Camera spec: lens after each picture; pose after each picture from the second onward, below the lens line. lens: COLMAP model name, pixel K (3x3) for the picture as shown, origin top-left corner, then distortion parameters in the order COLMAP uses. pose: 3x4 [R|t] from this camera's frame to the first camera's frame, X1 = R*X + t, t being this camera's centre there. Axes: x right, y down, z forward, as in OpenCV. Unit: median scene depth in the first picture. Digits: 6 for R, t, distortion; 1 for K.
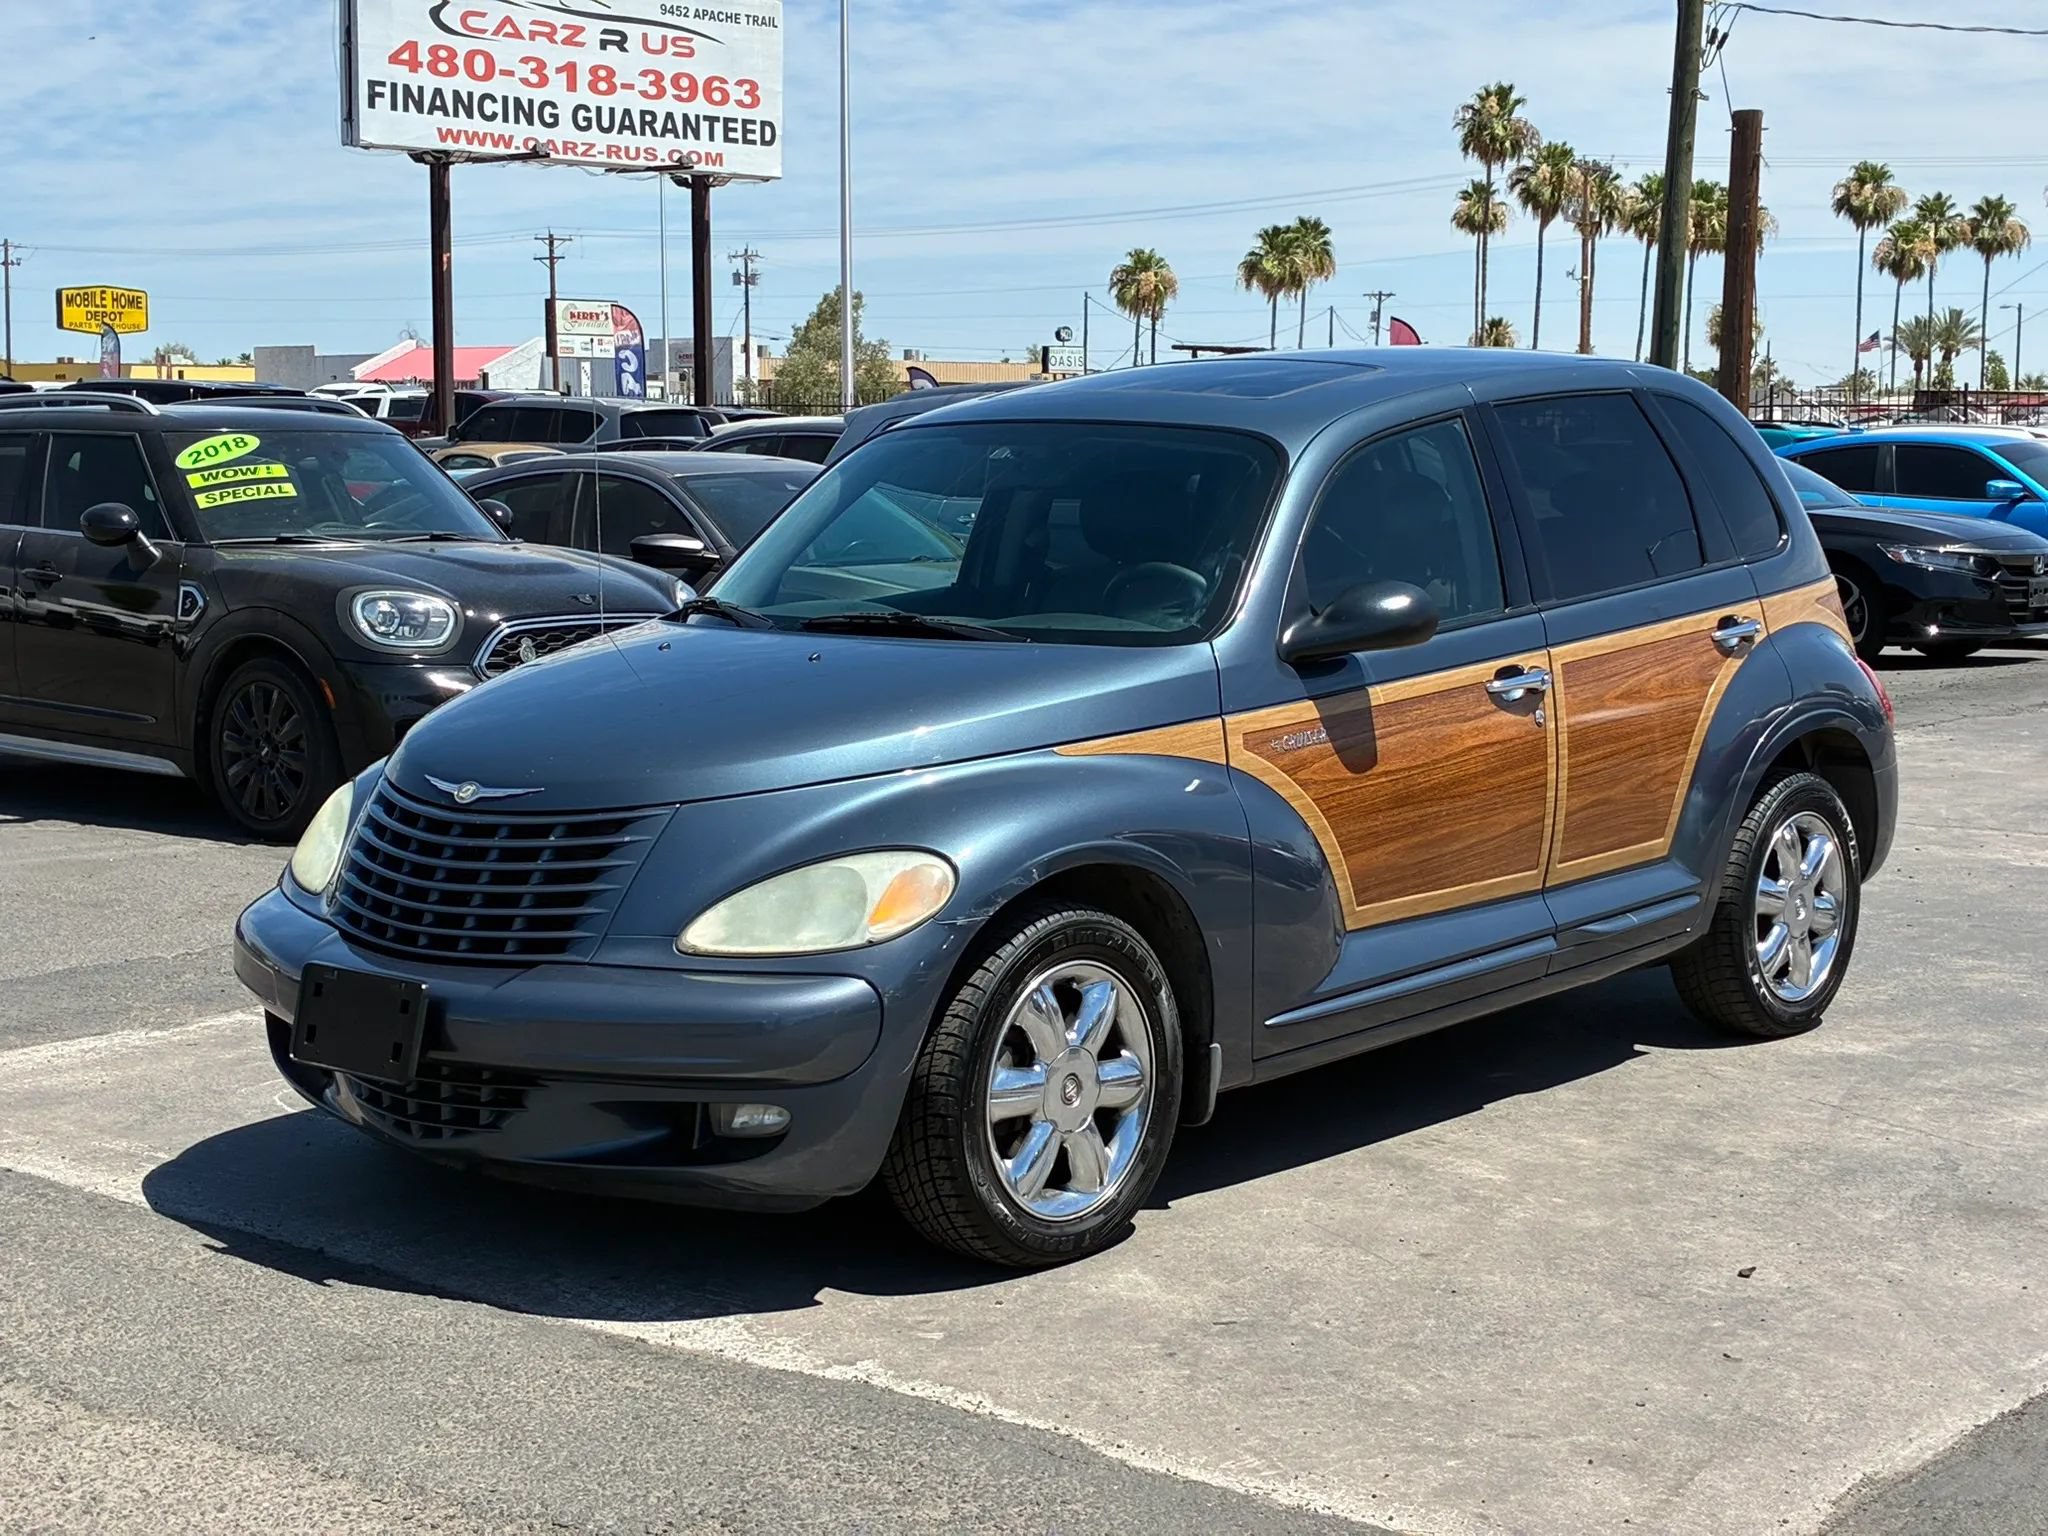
lens RADIAL K [[3059.0, 0, 1036.2], [0, 3059.0, 764.2], [0, 0, 1]] dist [0.212898, -1.014137]
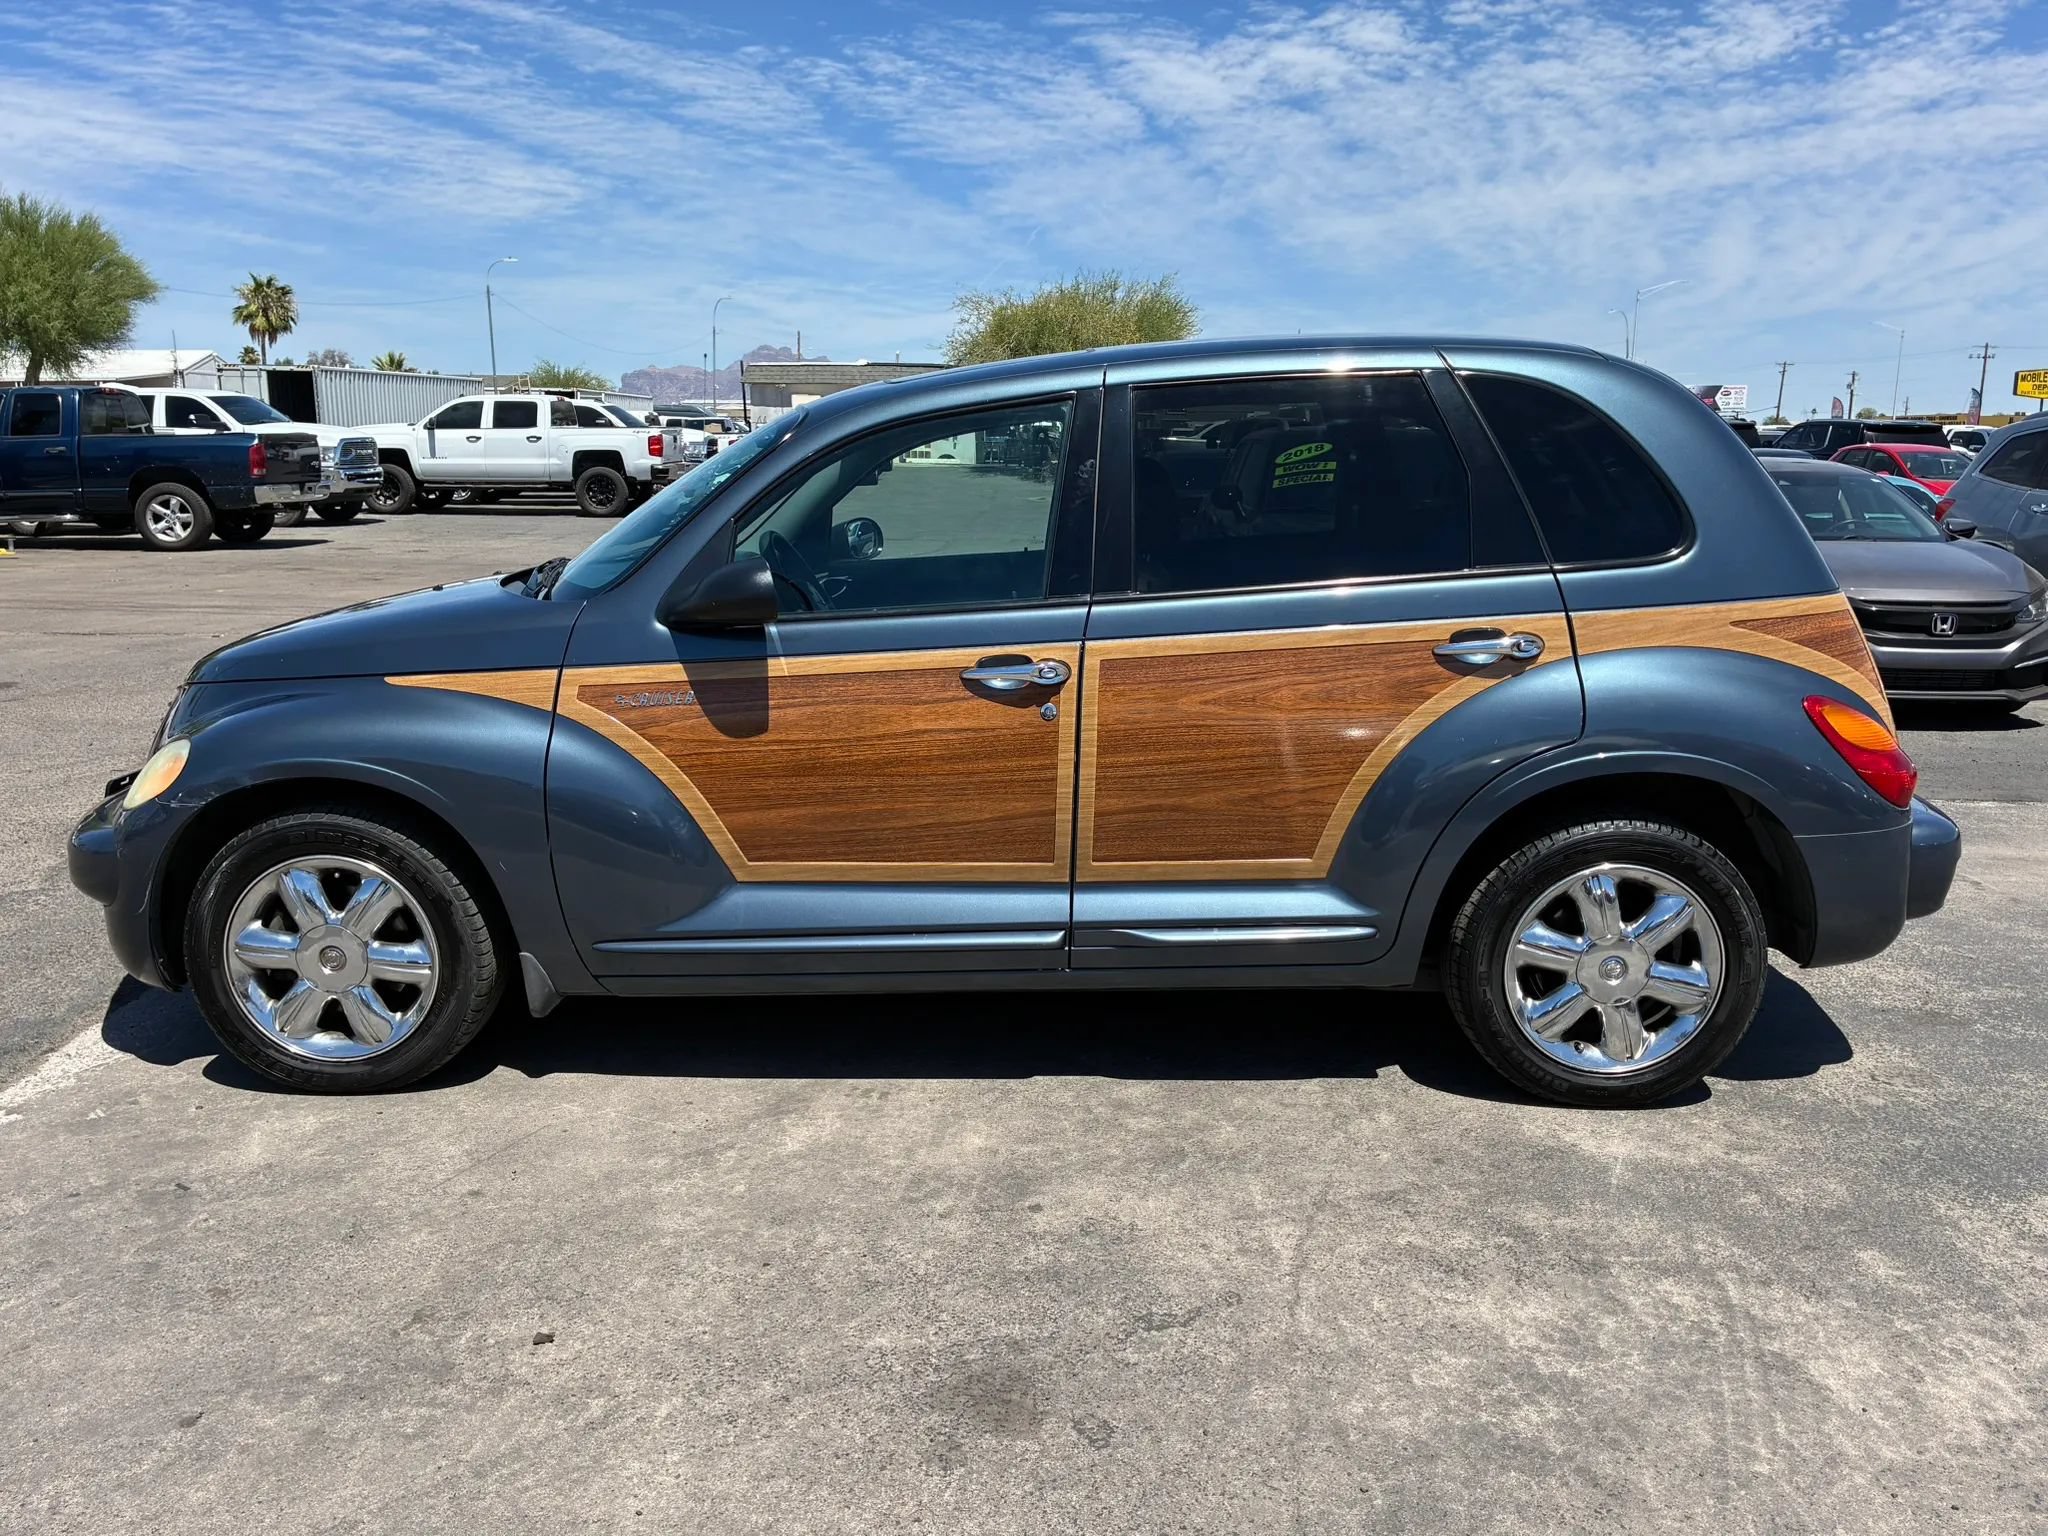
lens RADIAL K [[1542.9, 0, 1027.1], [0, 1542.9, 762.5], [0, 0, 1]] dist [0.071779, -0.098915]
pose [[0.640506, 0.155823, -0.751978, 0.535721], [-0.089586, 0.987673, 0.128357, -0.061889], [0.762710, -0.014846, 0.646570, 0.683416]]
